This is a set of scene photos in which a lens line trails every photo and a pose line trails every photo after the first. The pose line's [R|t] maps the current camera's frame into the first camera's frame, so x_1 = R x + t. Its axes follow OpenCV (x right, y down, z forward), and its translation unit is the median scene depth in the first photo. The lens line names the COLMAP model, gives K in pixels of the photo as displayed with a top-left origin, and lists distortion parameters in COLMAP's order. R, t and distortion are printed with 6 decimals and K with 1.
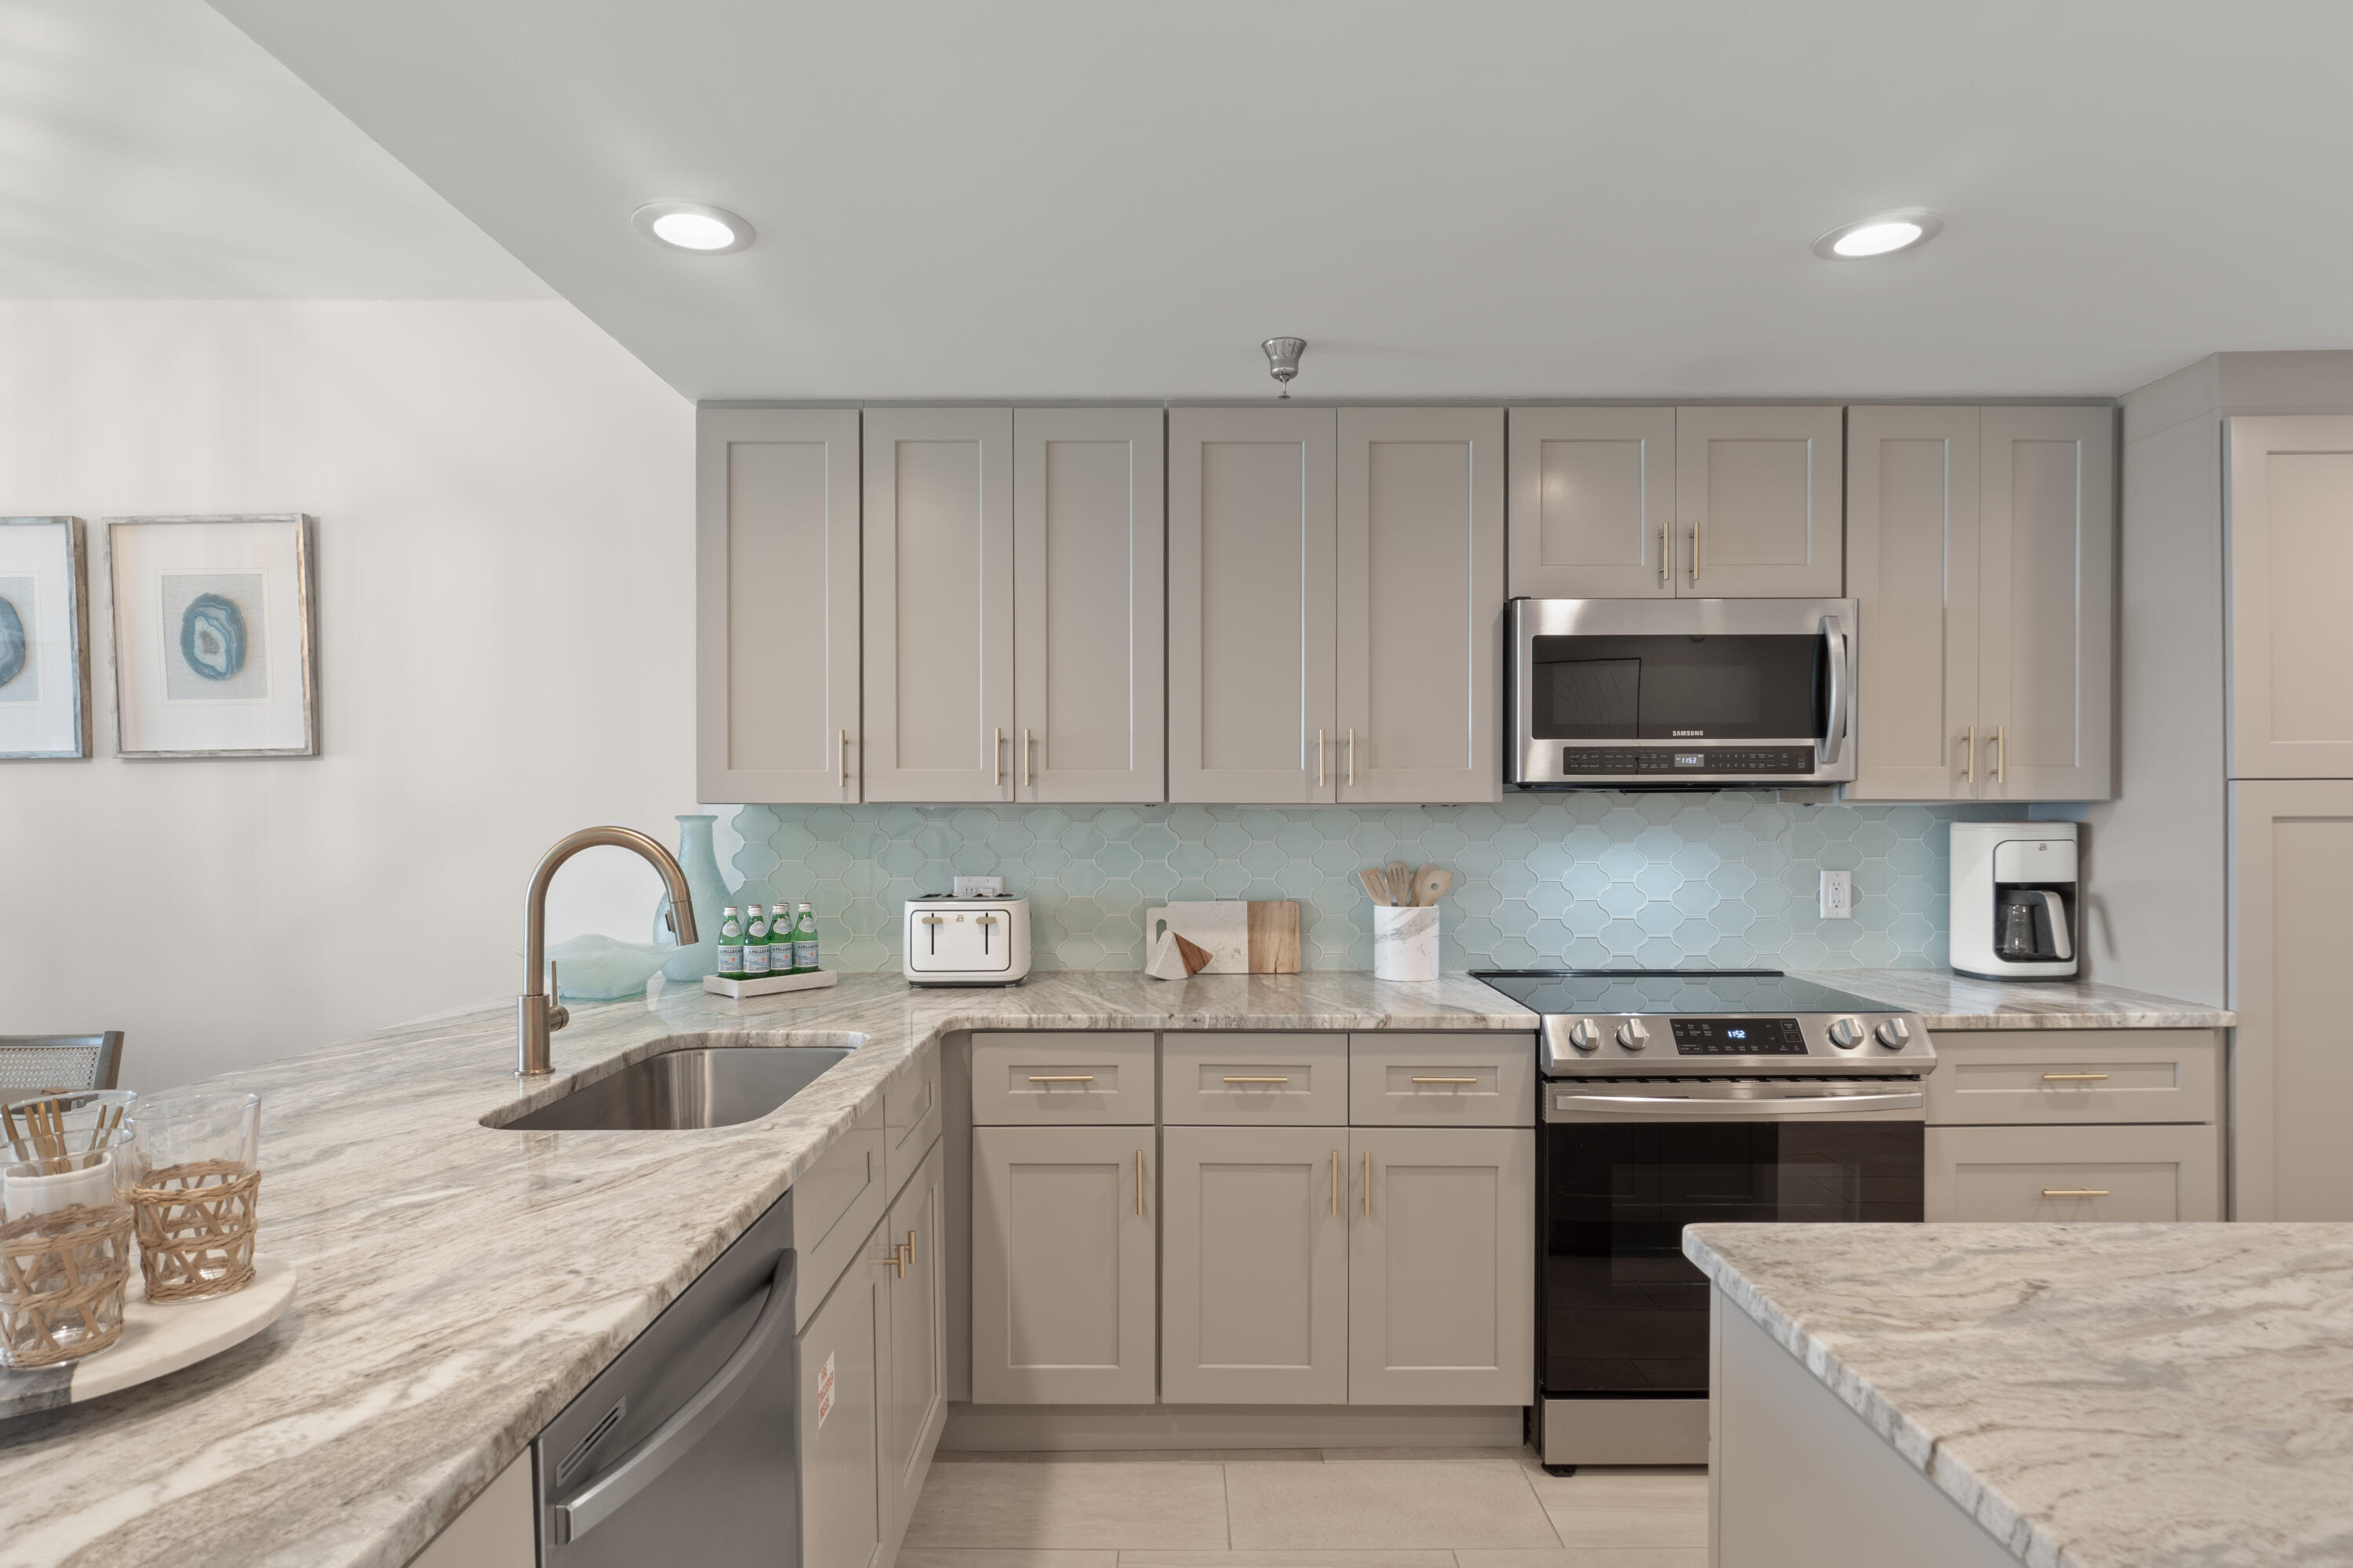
lens RADIAL K [[1256.5, 0, 1174.2], [0, 1256.5, 802.9], [0, 0, 1]] dist [-0.006922, 0.001472]
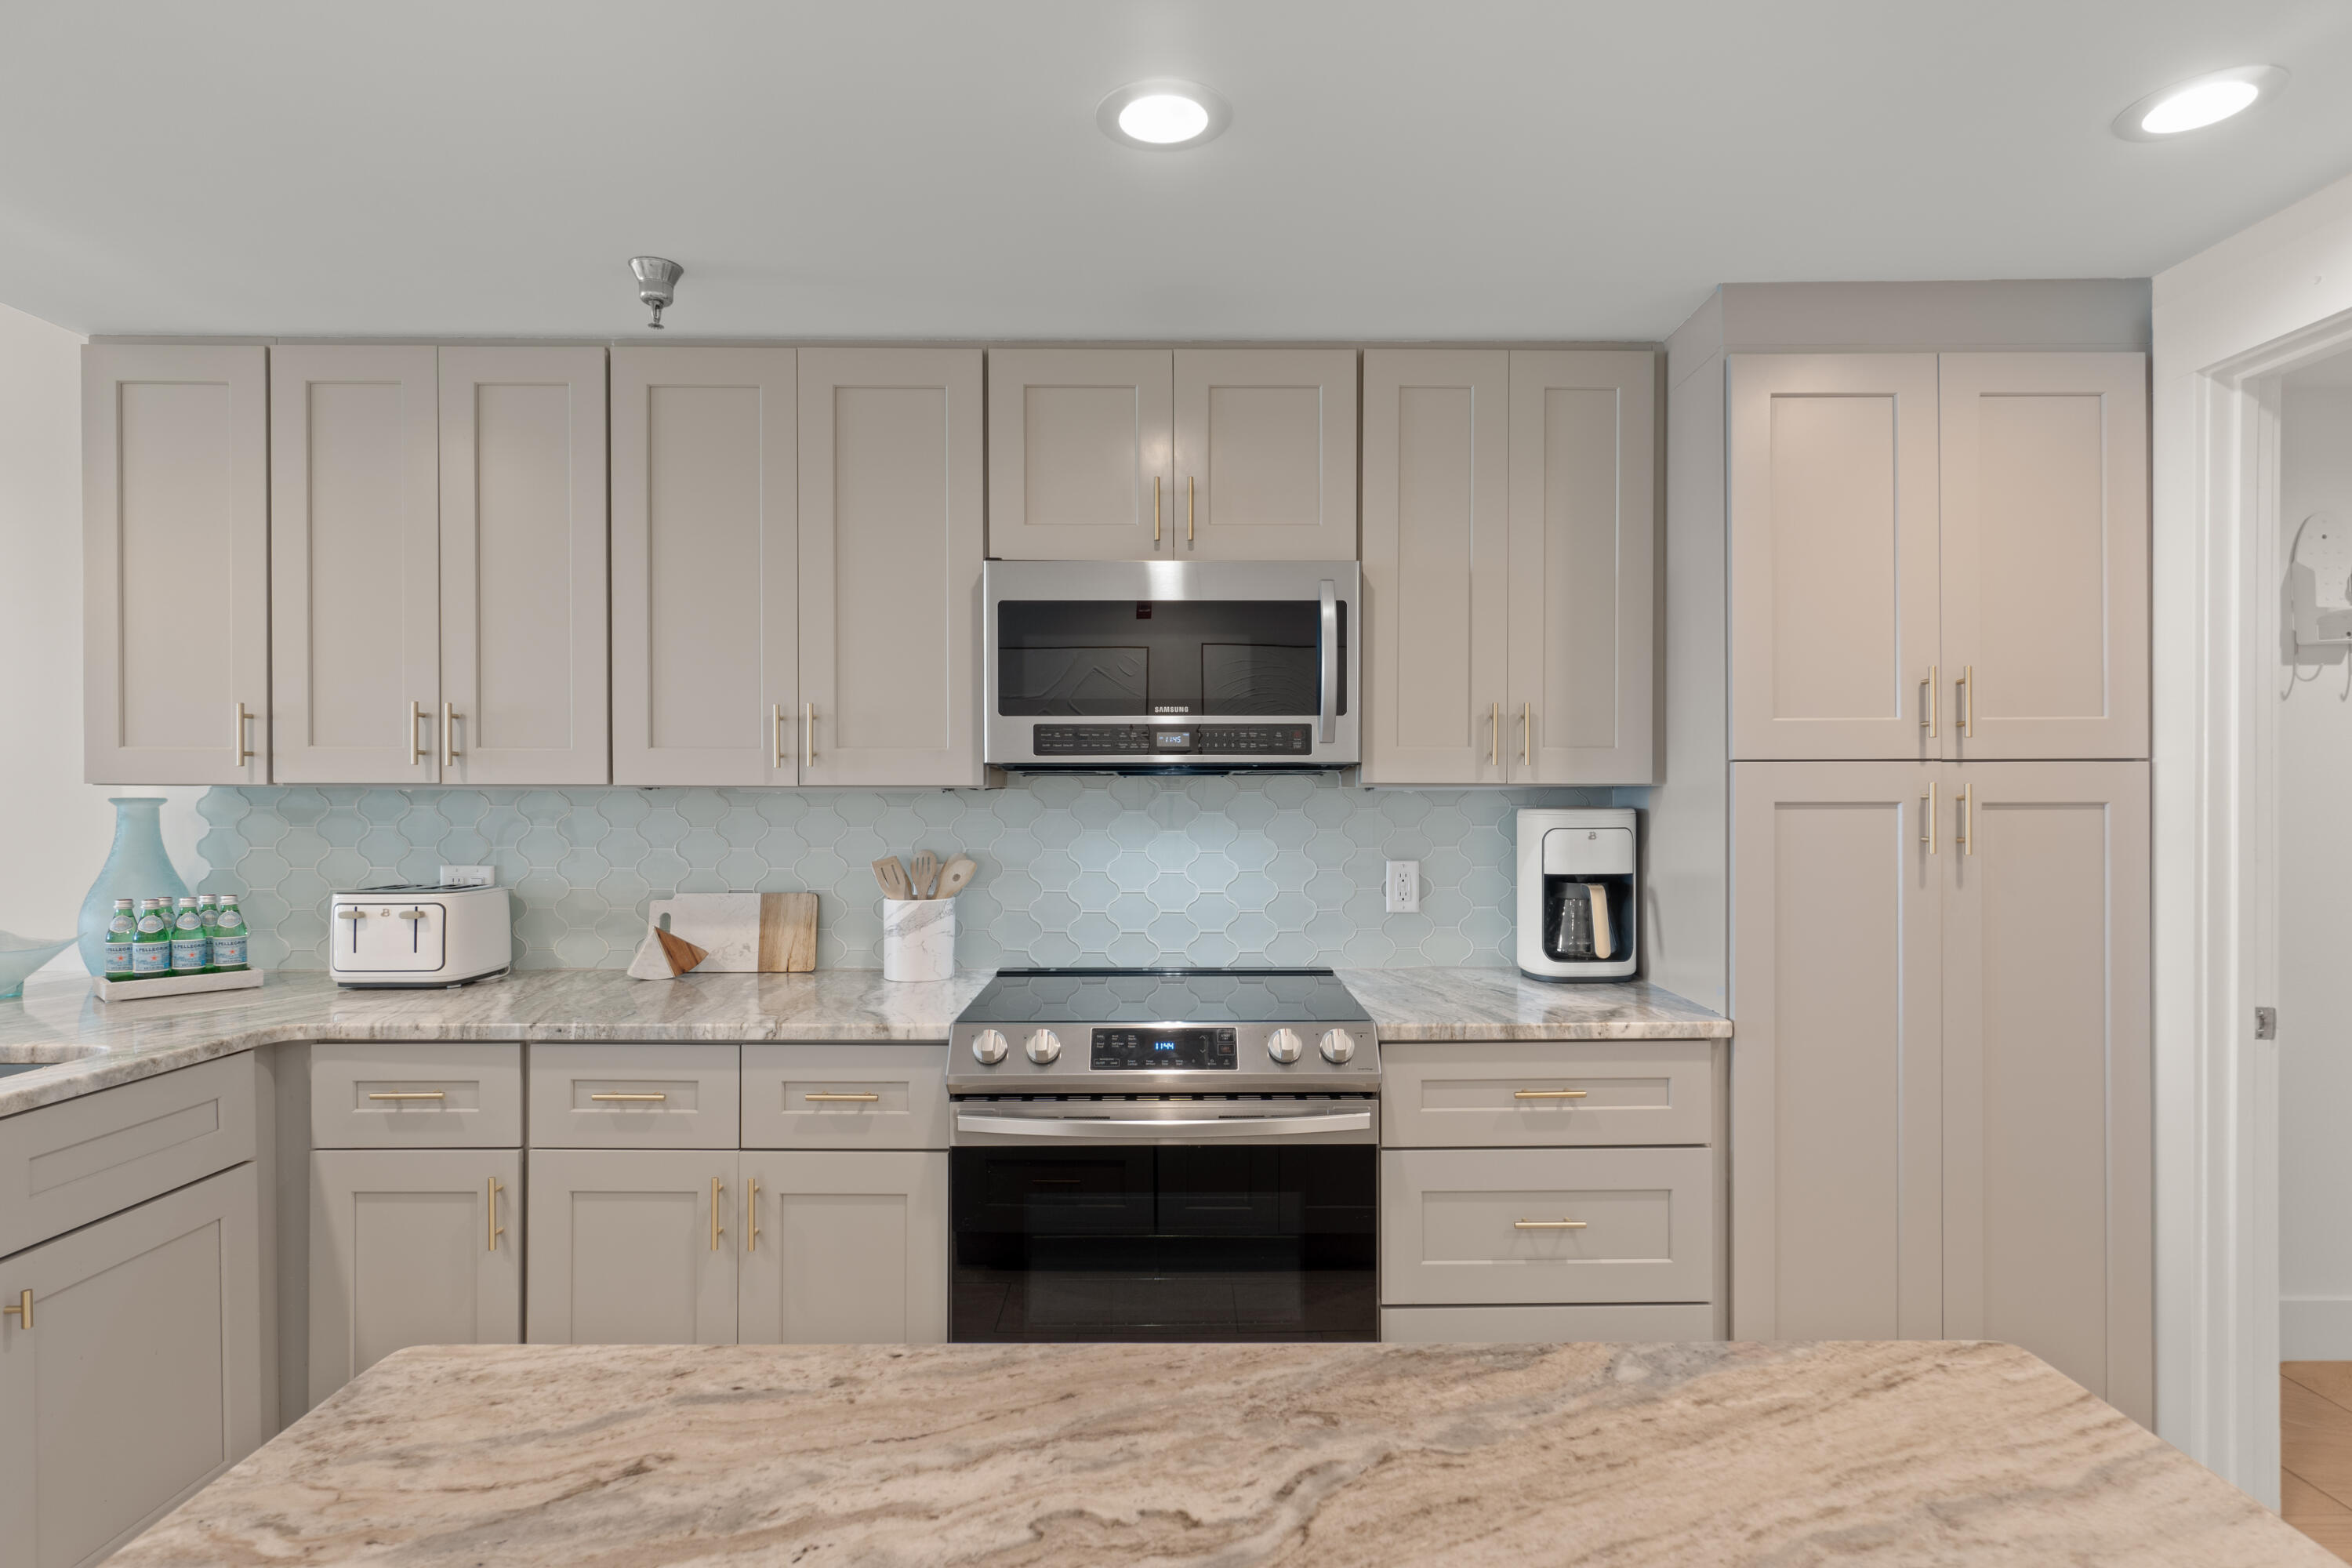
lens RADIAL K [[1203.0, 0, 1181.9], [0, 1203.0, 790.3], [0, 0, 1]] dist [-0.000364, 0.001636]
pose [[0.999915, 0.002475, 0.012775, 0.405744], [-0.002480, 0.999997, 0.000391, 0.002440], [-0.012774, -0.000422, 0.999918, 0.133538]]
